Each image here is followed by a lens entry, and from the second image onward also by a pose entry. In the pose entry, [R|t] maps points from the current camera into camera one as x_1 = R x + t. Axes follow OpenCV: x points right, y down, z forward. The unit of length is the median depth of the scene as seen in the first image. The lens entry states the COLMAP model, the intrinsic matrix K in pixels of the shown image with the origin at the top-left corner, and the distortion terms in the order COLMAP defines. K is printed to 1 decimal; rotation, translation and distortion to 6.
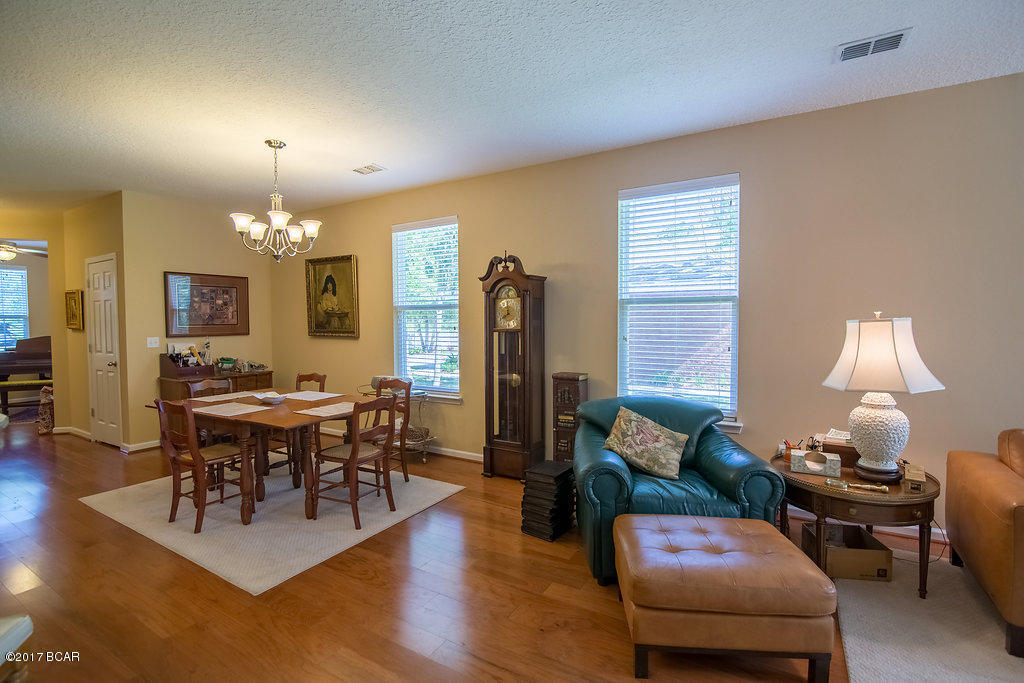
lens RADIAL K [[470.7, 0, 510.0], [0, 470.7, 341.1], [0, 0, 1]] dist [-0.021324, 0.001254]
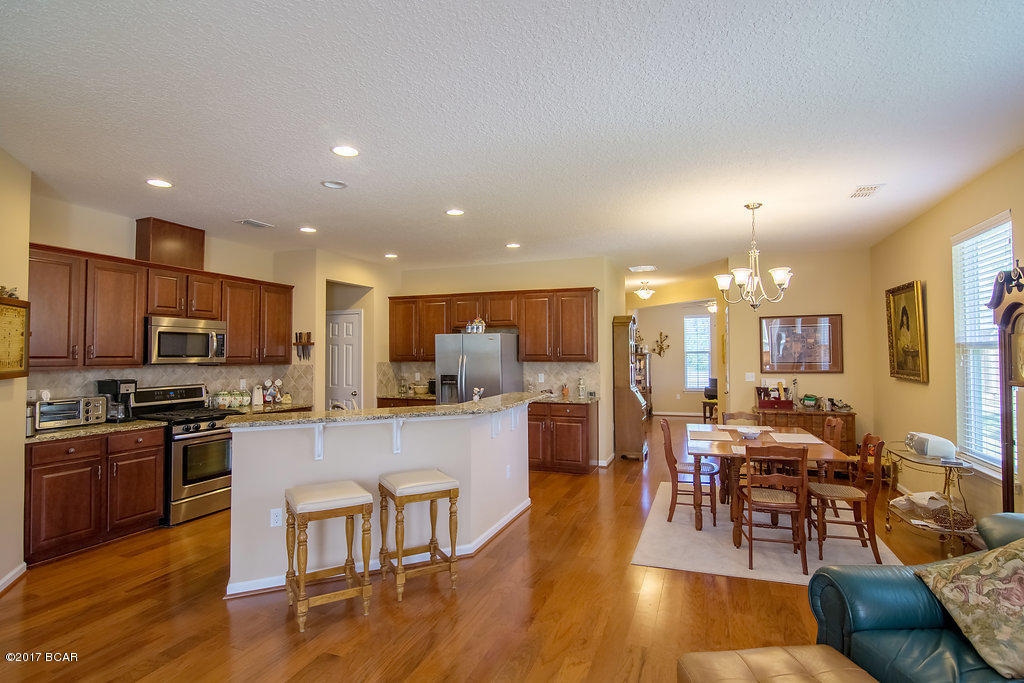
lens RADIAL K [[514.6, 0, 516.7], [0, 514.6, 339.6], [0, 0, 1]] dist [-0.019069, 0.001649]
pose [[0.189228, -0.026278, -0.981582, 0.538385], [-0.035606, 0.998801, -0.033603, -0.035703], [0.981287, 0.041309, 0.188065, 0.204608]]
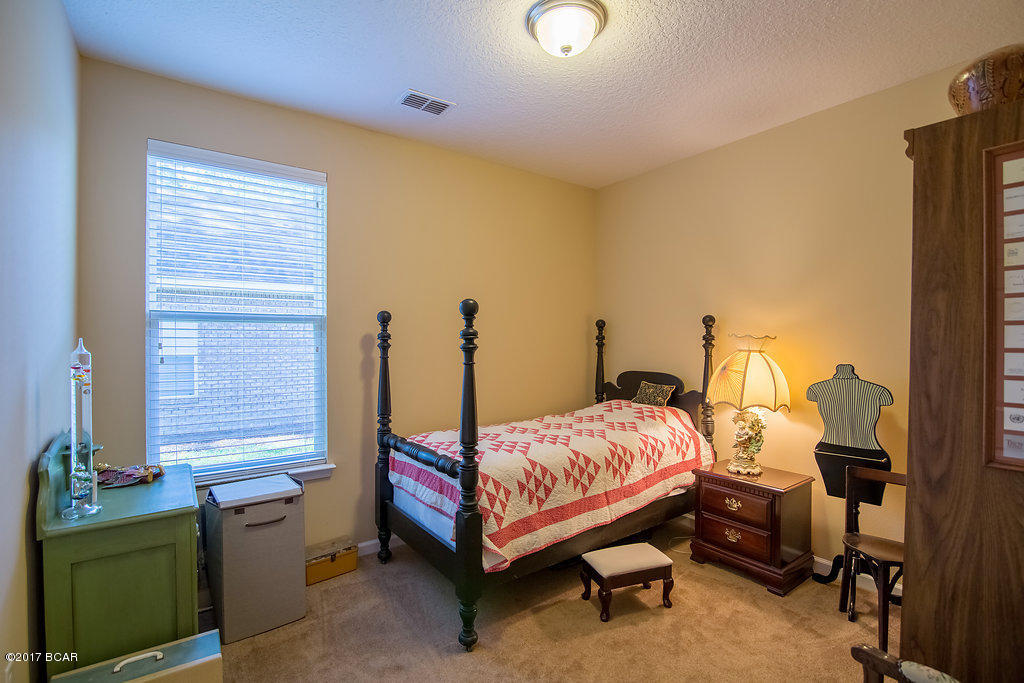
lens RADIAL K [[470.7, 0, 515.9], [0, 470.7, 344.5], [0, 0, 1]] dist [-0.021324, 0.001254]
pose [[0.394061, 0.002118, 0.919082, -0.140463], [0.039895, 0.999015, -0.019408, -0.010578], [-0.918218, 0.044315, 0.393588, 0.290679]]
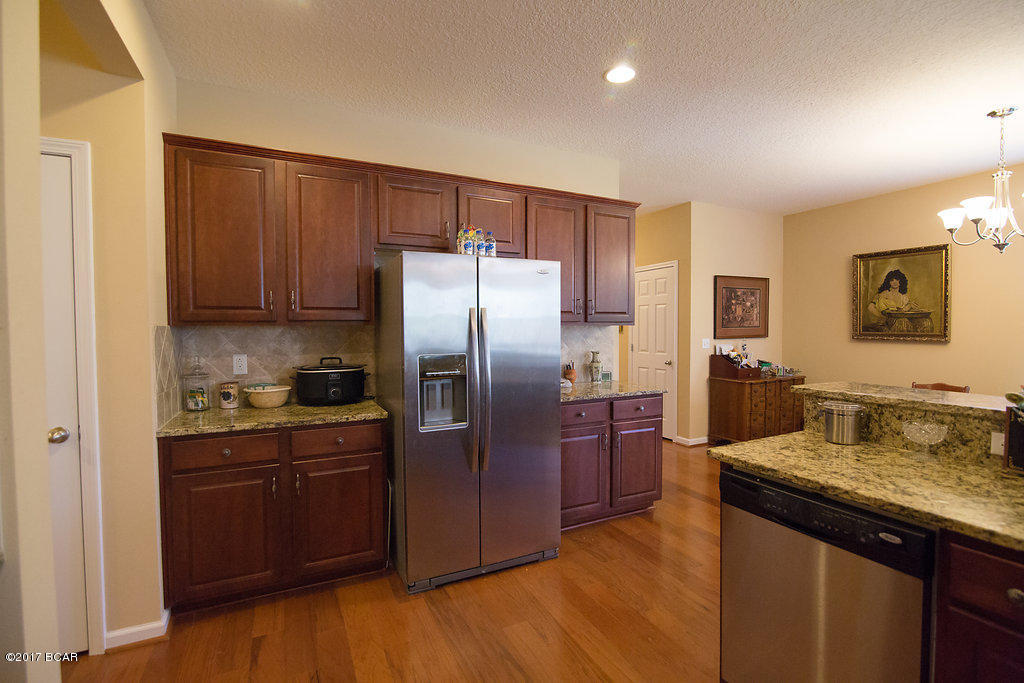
lens RADIAL K [[470.7, 0, 519.4], [0, 470.7, 341.4], [0, 0, 1]] dist [-0.021324, 0.001254]
pose [[0.843049, 0.015676, -0.537609, -0.715699], [-0.019630, 0.999806, -0.001630, 0.010519], [0.537479, 0.011927, 0.843193, -0.150358]]
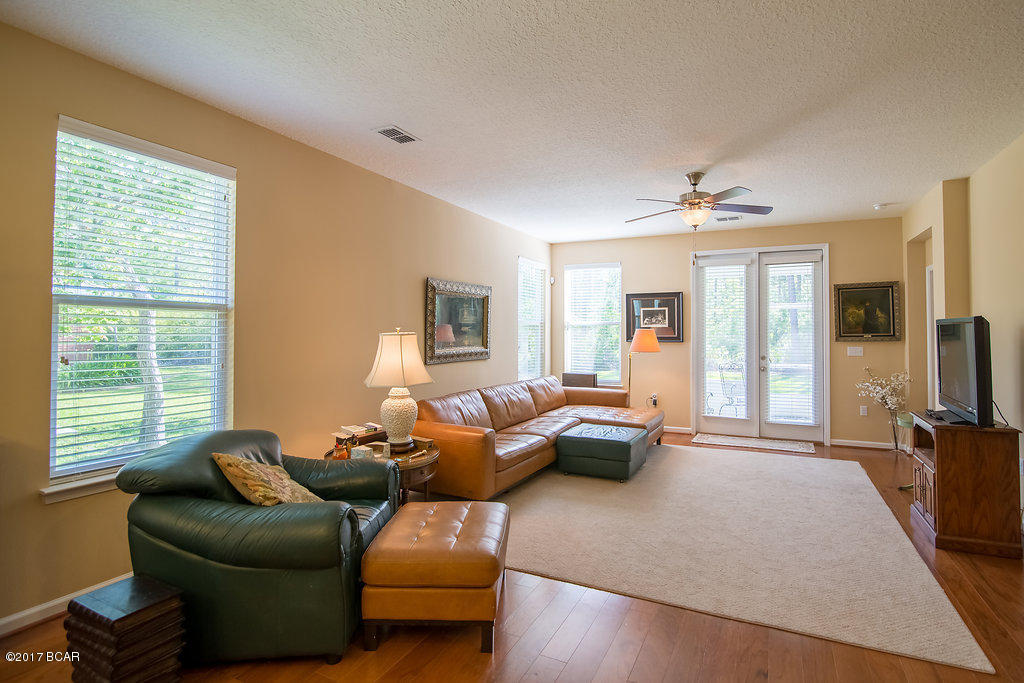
lens RADIAL K [[496.3, 0, 539.3], [0, 496.3, 321.8], [0, 0, 1]] dist [-0.022926, 0.001779]
pose [[-0.101000, 0.029086, 0.994461, -0.417866], [0.037404, 0.998977, -0.025419, -0.015827], [-0.994183, 0.034629, -0.101985, 0.437521]]
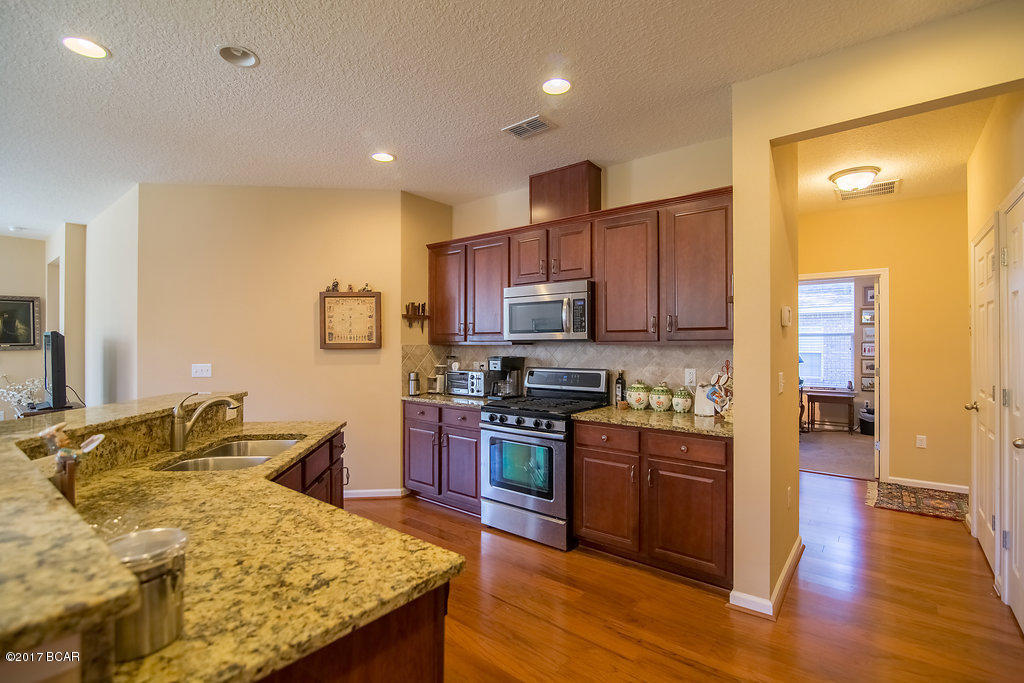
lens RADIAL K [[470.7, 0, 514.0], [0, 470.7, 345.4], [0, 0, 1]] dist [-0.021324, 0.001254]
pose [[-0.991467, 0.003877, 0.130301, -0.861390], [0.009362, 0.999094, 0.041508, -0.020289], [-0.130022, 0.042374, -0.990605, 0.558311]]
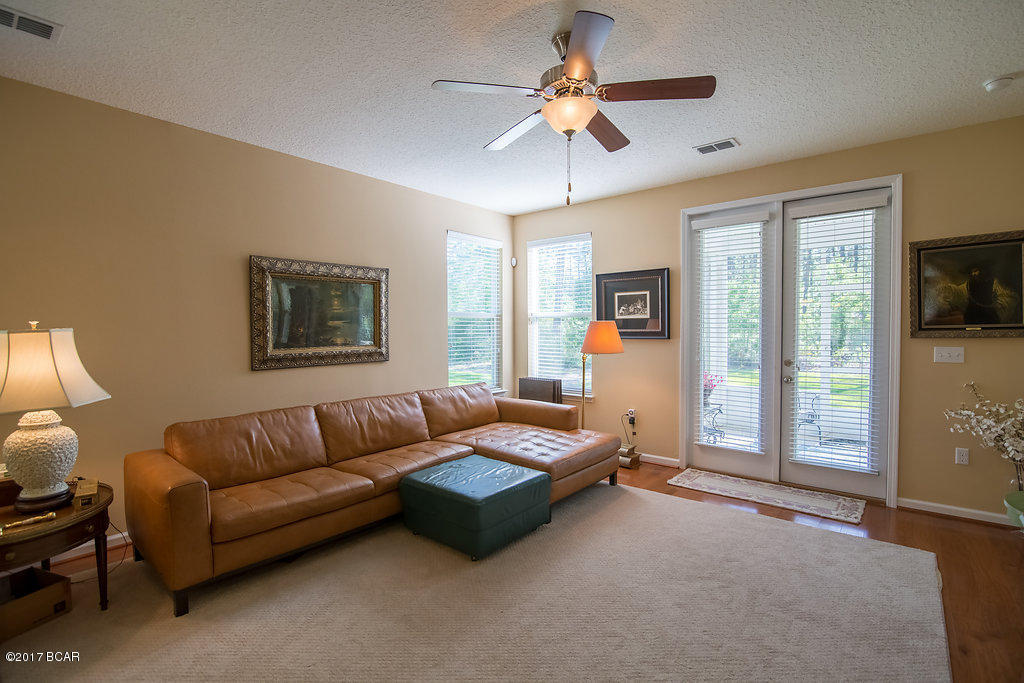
lens RADIAL K [[470.7, 0, 513.1], [0, 470.7, 340.4], [0, 0, 1]] dist [-0.021324, 0.001254]
pose [[0.156936, -0.019561, 0.987415, 0.036558], [0.043671, 0.998963, 0.012849, 0.001451], [-0.986643, 0.041105, 0.157627, -0.029515]]
